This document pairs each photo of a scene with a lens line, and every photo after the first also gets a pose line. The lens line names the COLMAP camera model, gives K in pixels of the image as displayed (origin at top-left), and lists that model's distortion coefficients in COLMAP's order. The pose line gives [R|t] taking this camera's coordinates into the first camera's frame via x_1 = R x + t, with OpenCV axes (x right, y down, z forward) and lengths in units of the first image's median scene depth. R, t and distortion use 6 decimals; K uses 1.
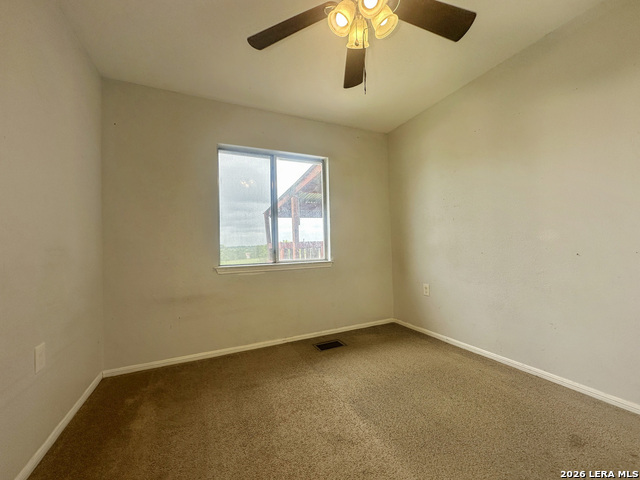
lens RADIAL K [[259.0, 0, 320.8], [0, 259.0, 240.1], [0, 0, 1]] dist [0.003280, 0.000138]
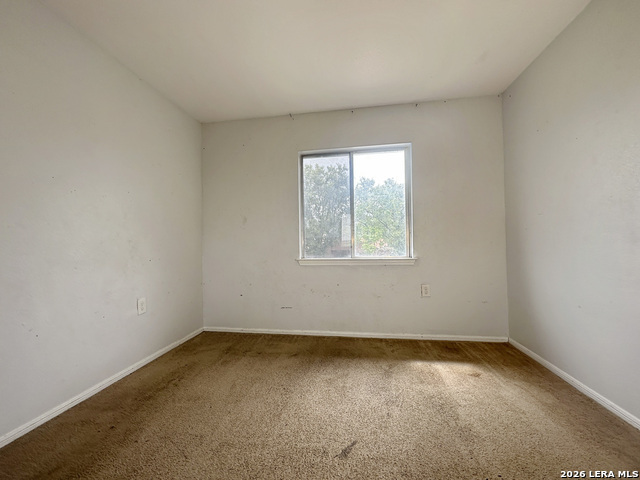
lens RADIAL K [[246.1, 0, 319.3], [0, 246.1, 240.9], [0, 0, 1]] dist [-0.002580, -0.000057]
pose [[0.832201, 0.004655, -0.554455, 0.245930], [0.009637, 0.999692, 0.022856, -0.002333], [0.554391, -0.024364, 0.831900, 0.113742]]
